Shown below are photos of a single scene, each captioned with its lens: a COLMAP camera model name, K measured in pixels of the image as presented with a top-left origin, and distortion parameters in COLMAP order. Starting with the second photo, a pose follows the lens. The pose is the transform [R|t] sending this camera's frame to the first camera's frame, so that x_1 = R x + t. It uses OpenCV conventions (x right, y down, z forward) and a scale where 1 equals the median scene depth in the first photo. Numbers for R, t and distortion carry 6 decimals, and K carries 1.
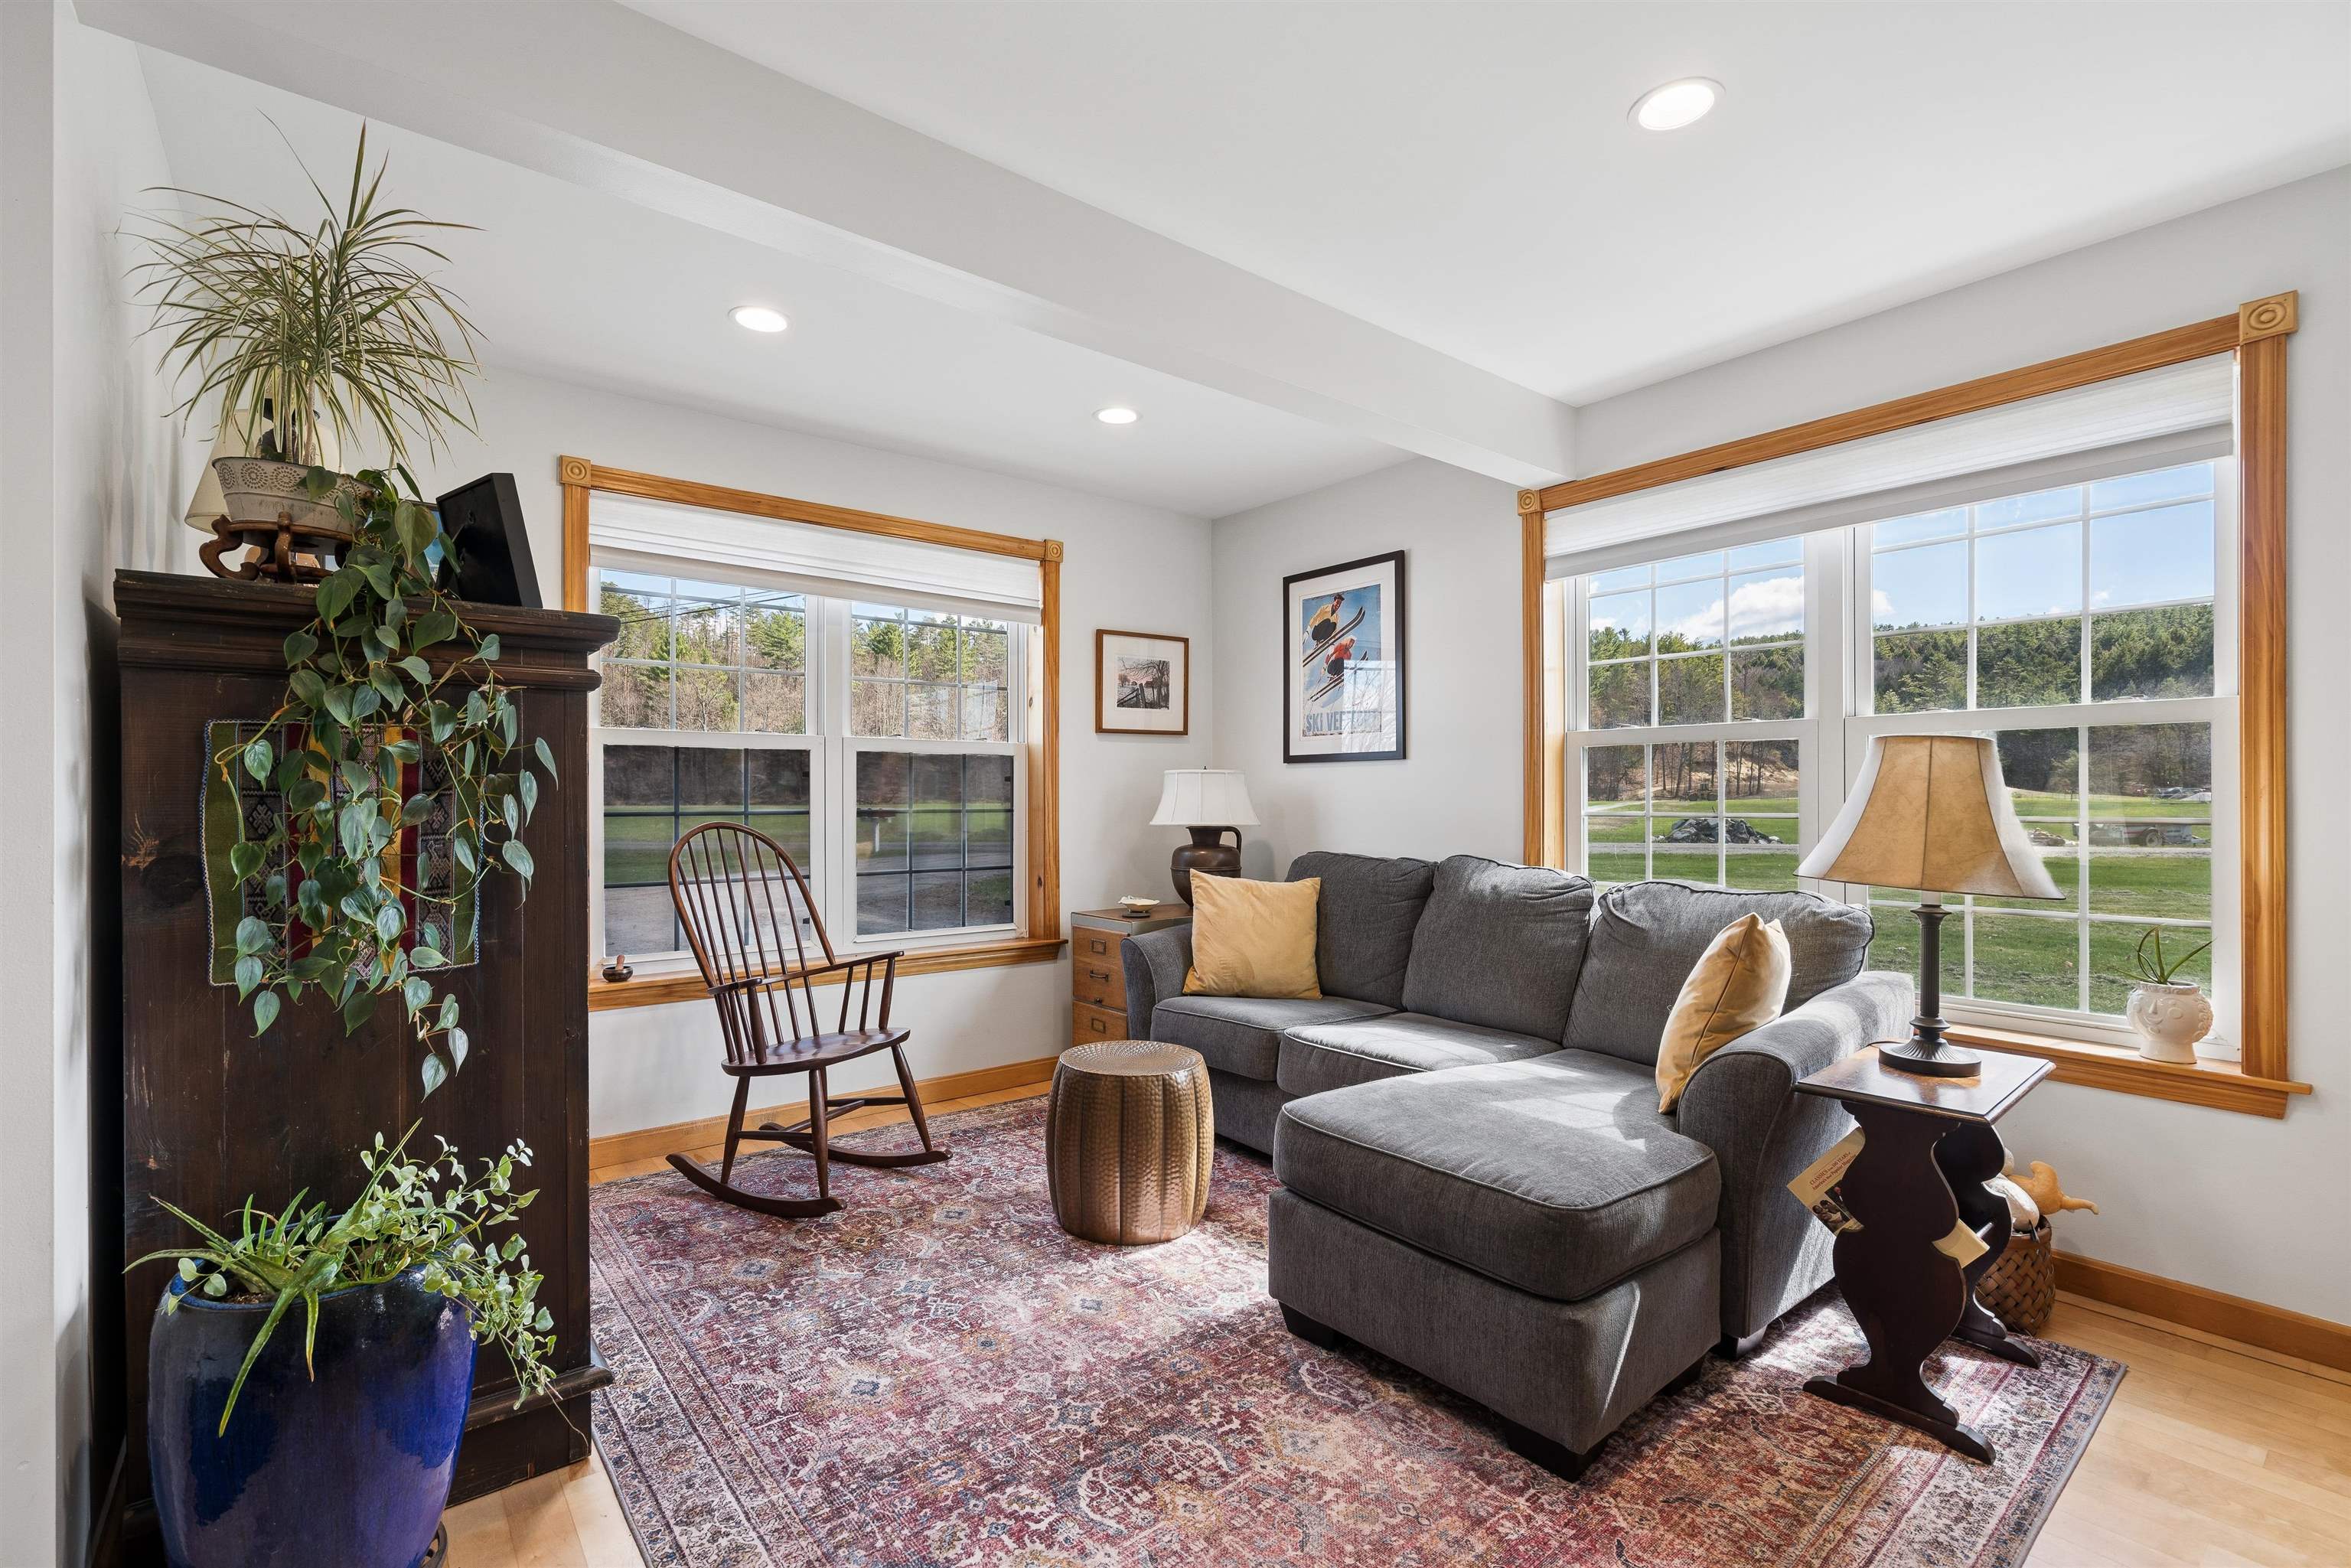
lens RADIAL K [[1054.0, 0, 1164.3], [0, 1054.0, 782.0], [0, 0, 1]] dist [-0.009849, 0.005847]
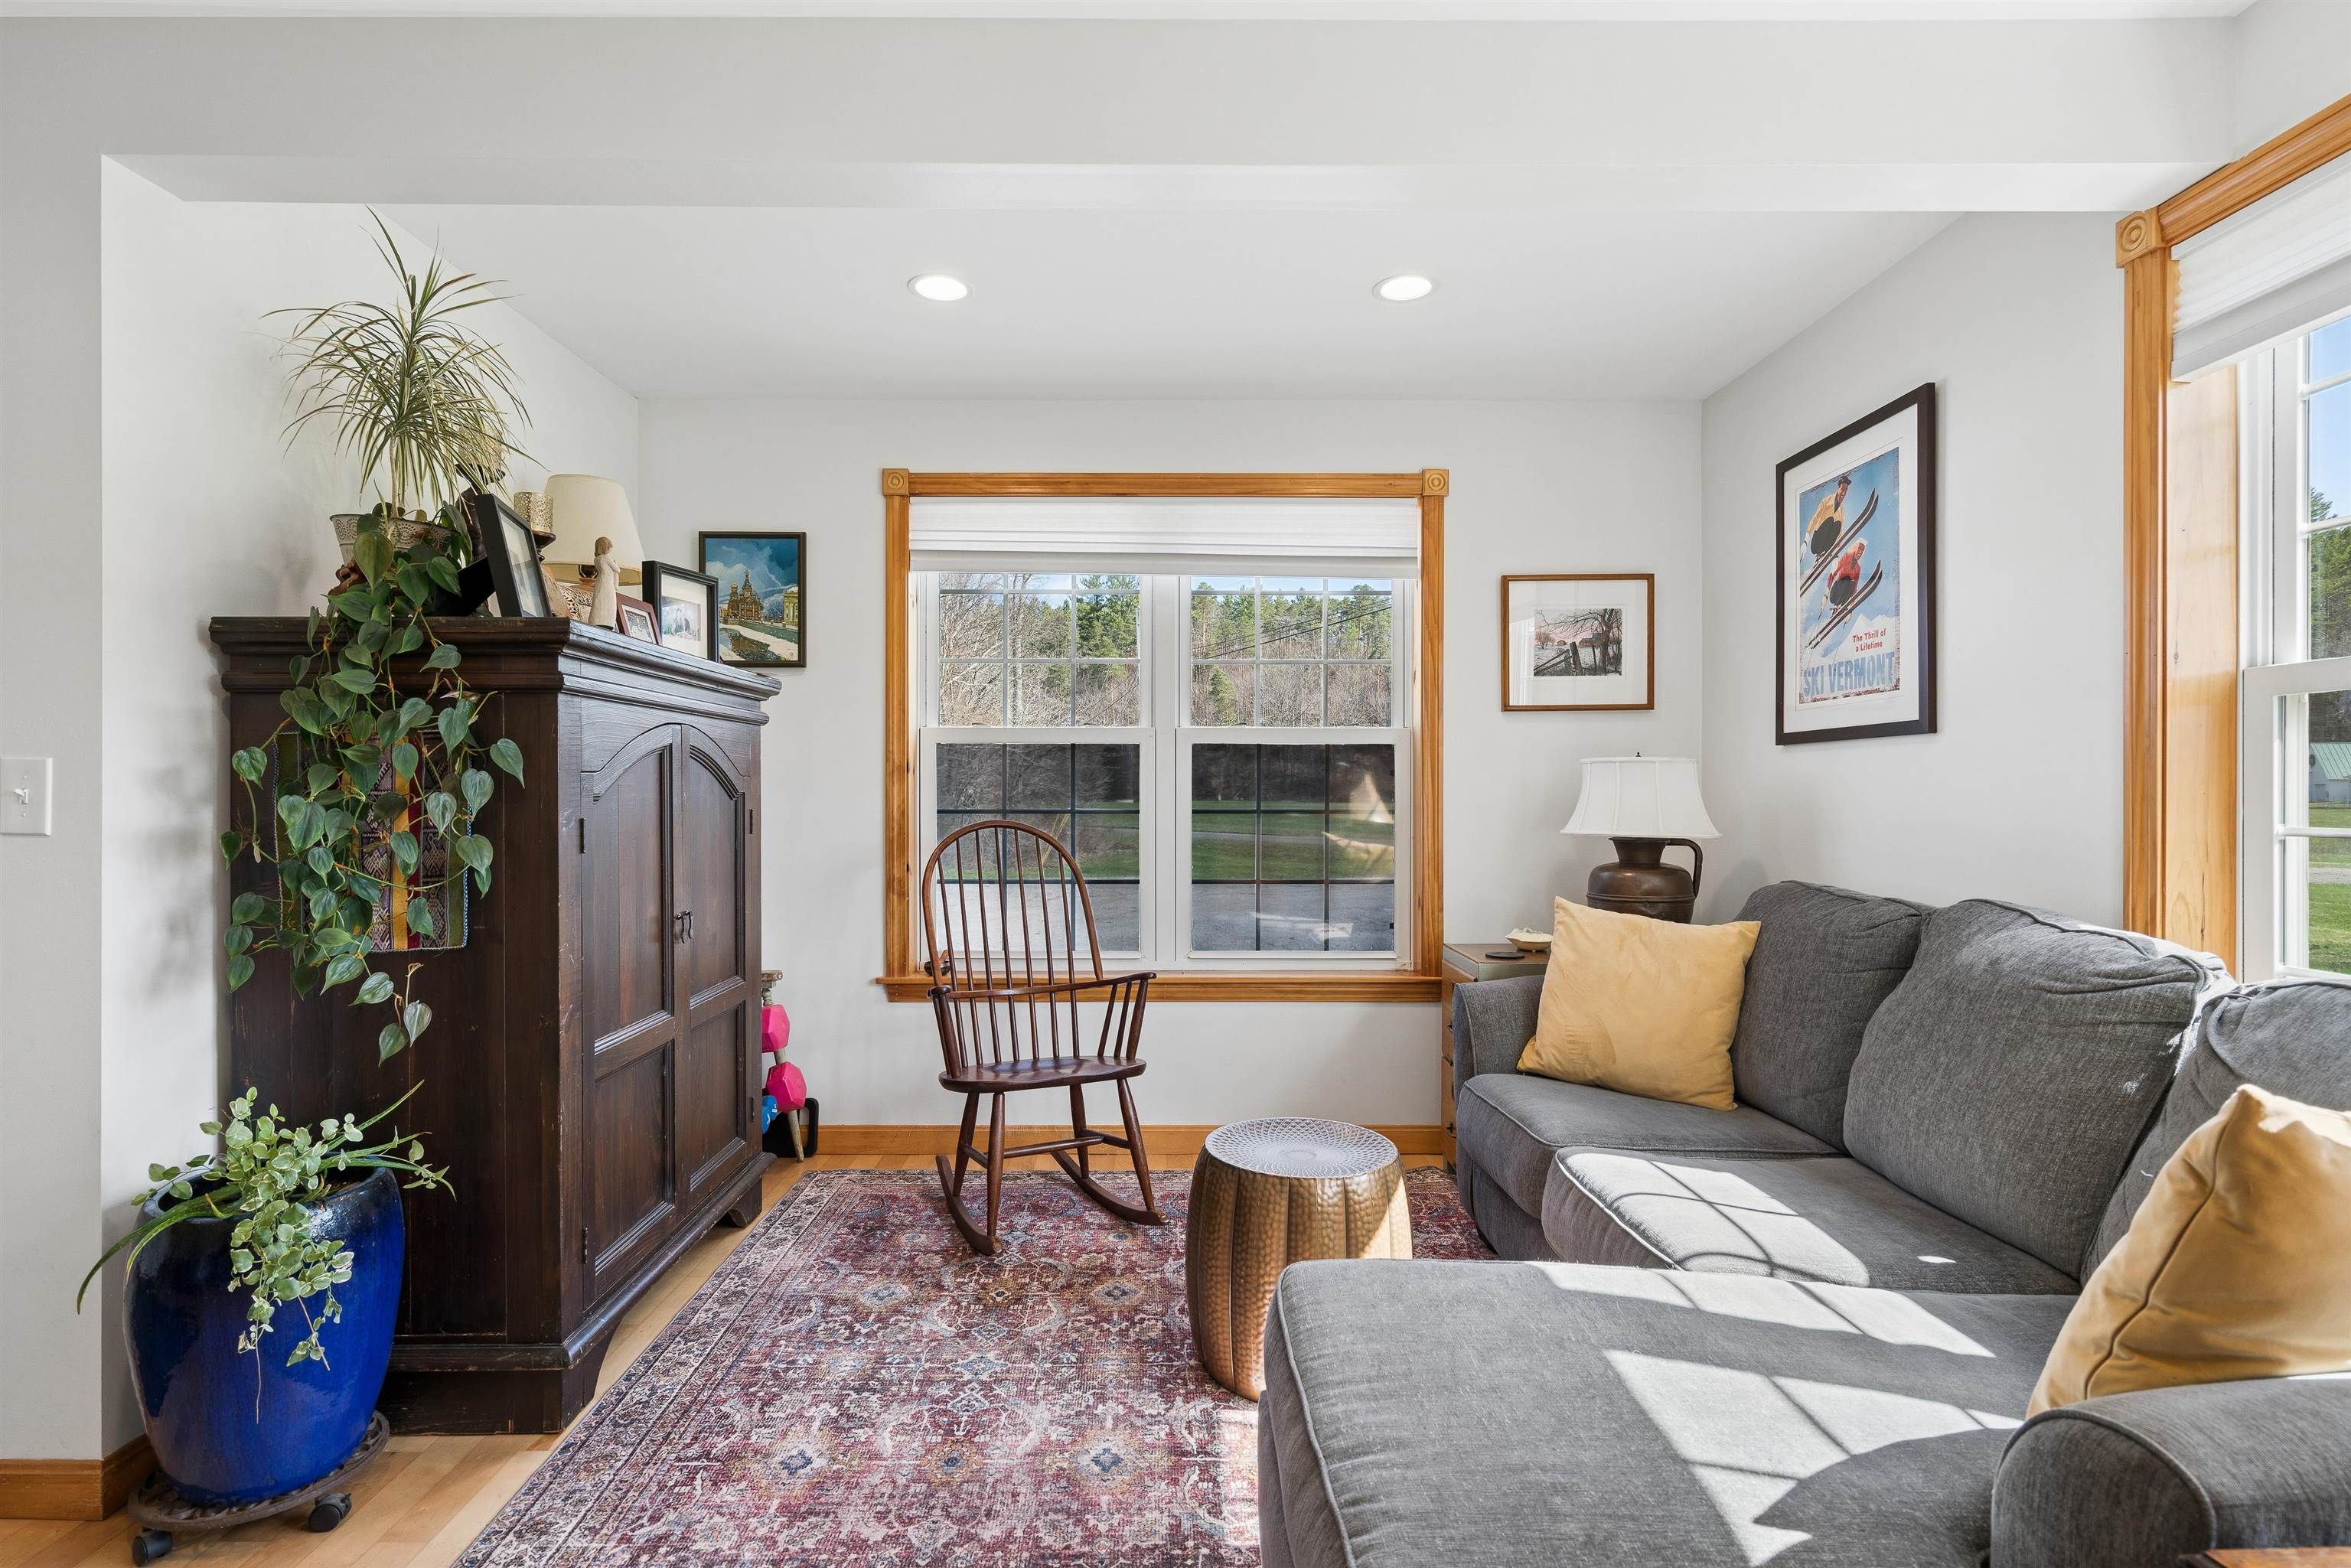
lens RADIAL K [[1136.8, 0, 1166.6], [0, 1136.8, 787.1], [0, 0, 1]] dist [-0.001457, 0.001156]
pose [[0.788595, -0.002826, -0.614907, 0.305908], [0.006830, 0.999968, 0.004163, 0.003509], [0.614875, -0.007483, 0.788589, 0.245297]]
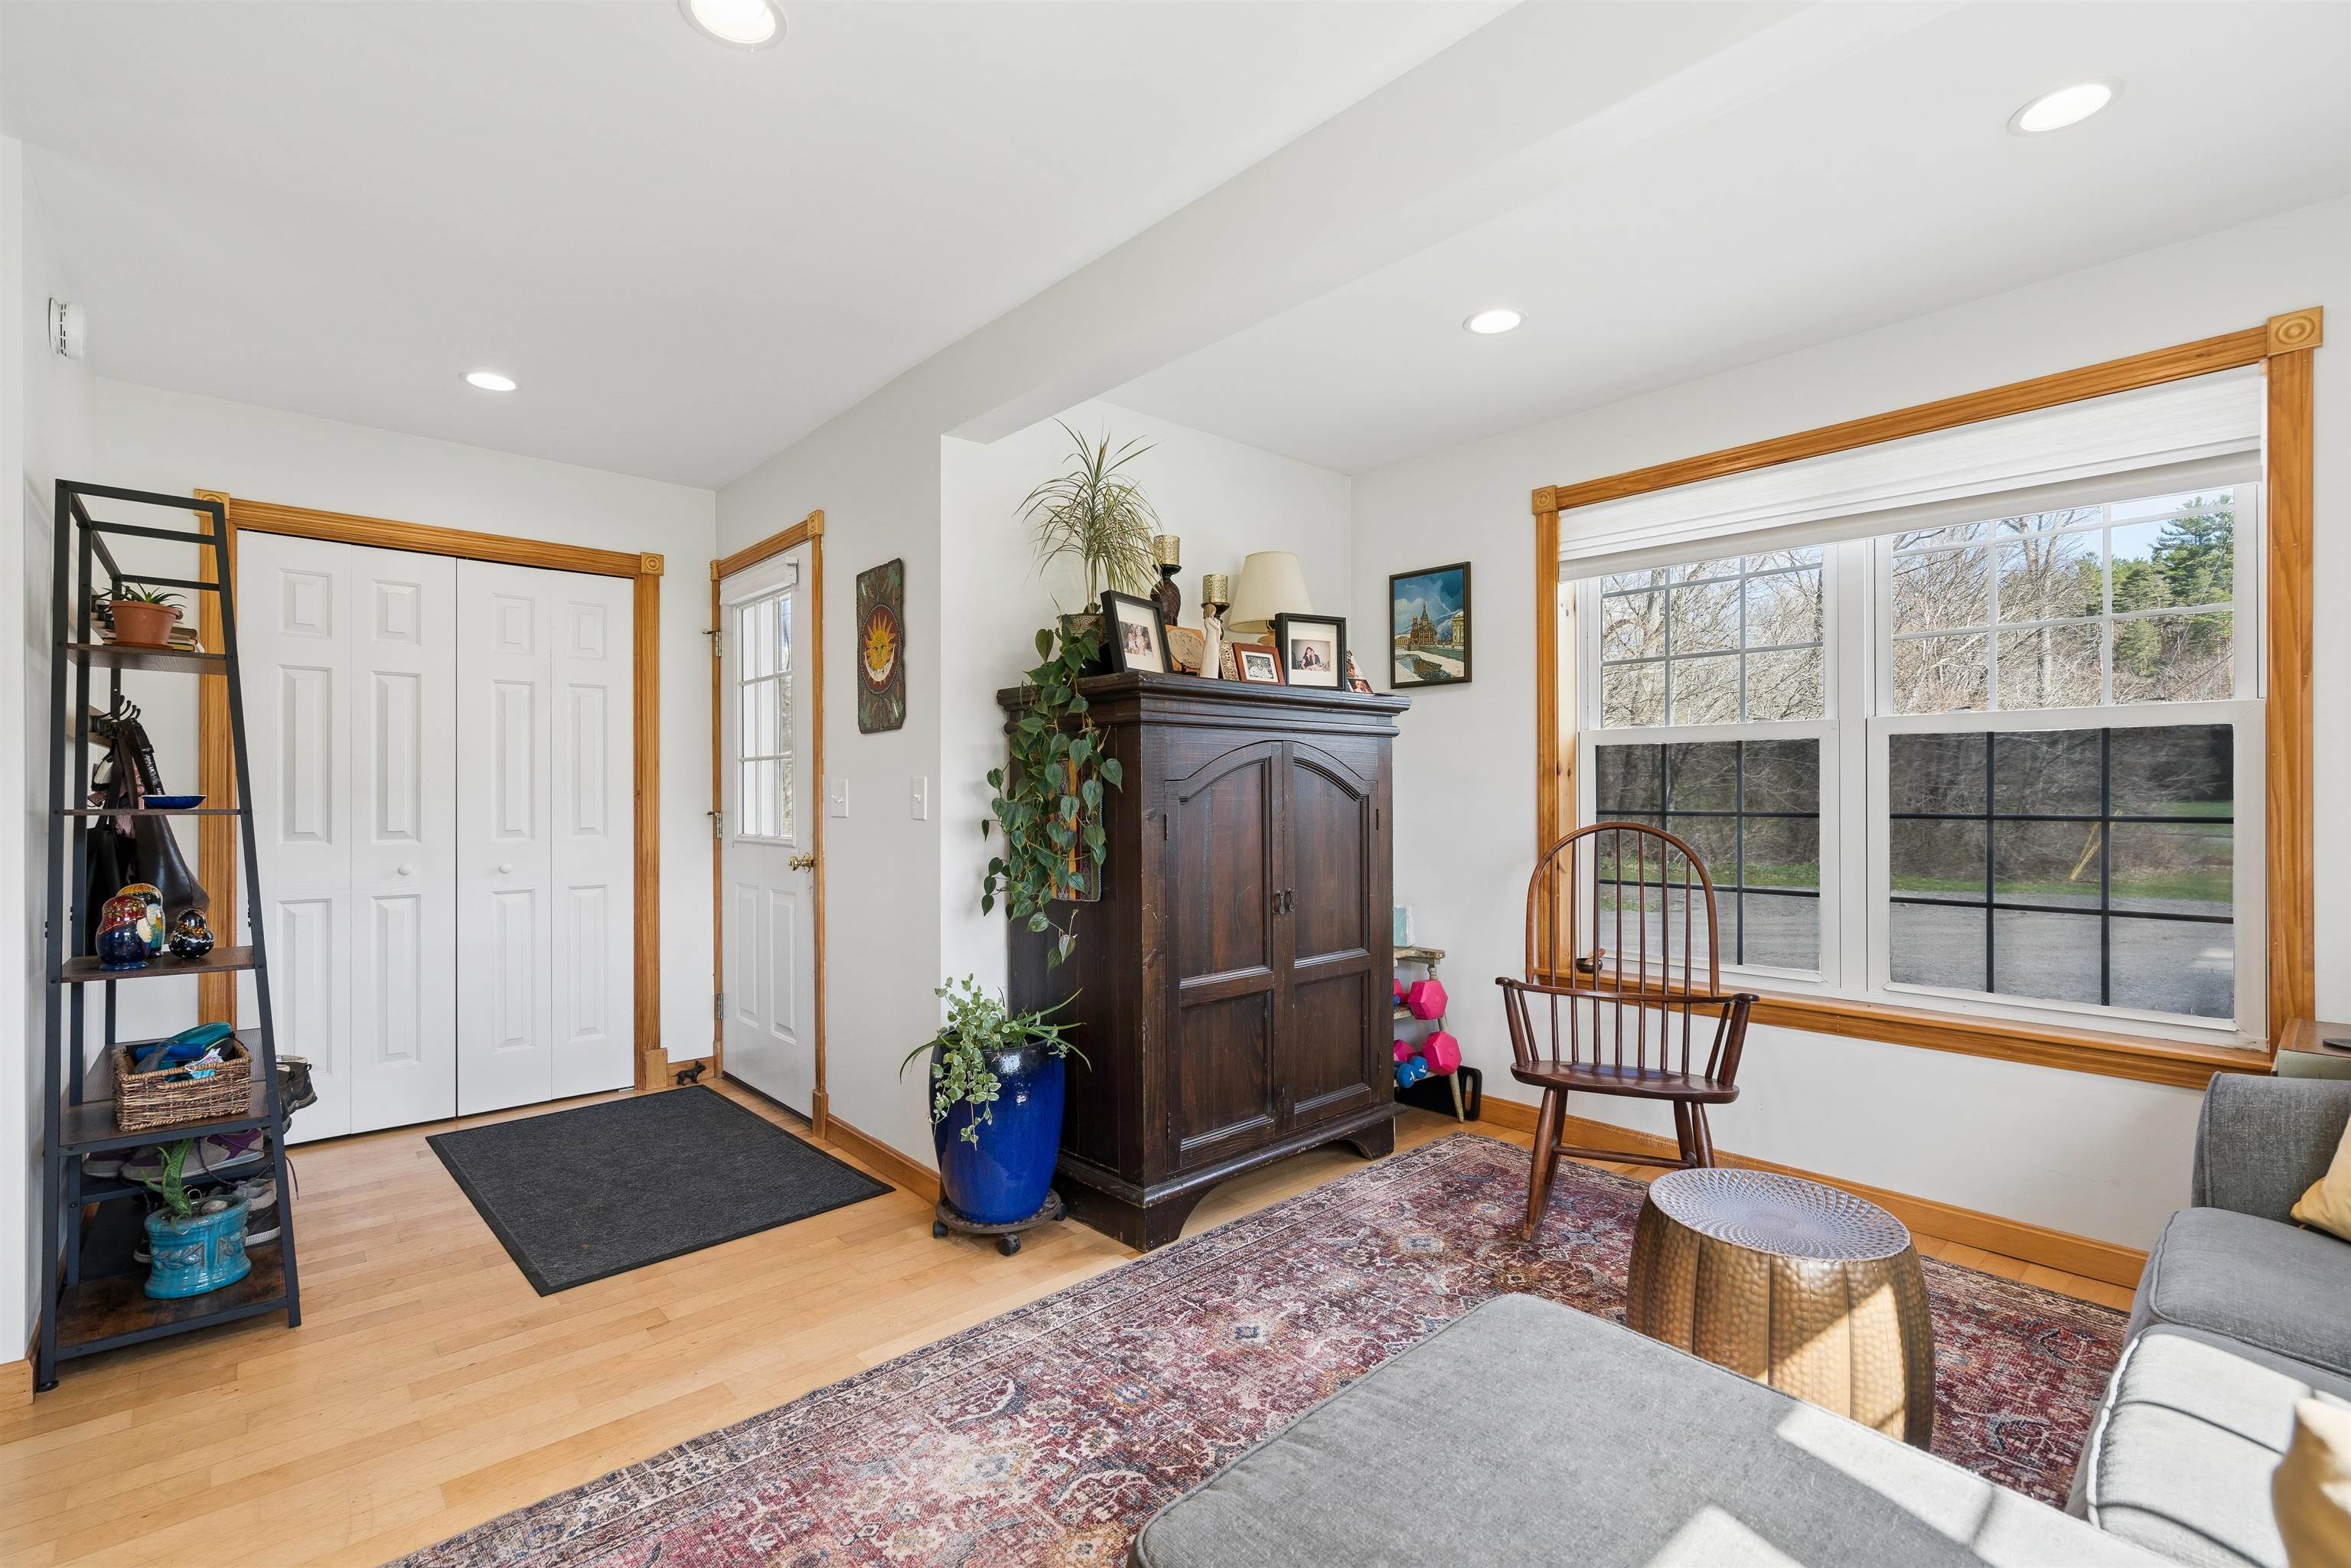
lens RADIAL K [[1054.0, 0, 1164.3], [0, 1054.0, 782.0], [0, 0, 1]] dist [-0.009849, 0.005847]
pose [[0.064181, -0.010378, -0.997884, 0.454707], [0.014243, 0.999854, -0.009483, 0.004053], [0.997837, -0.013604, 0.064319, 0.472002]]
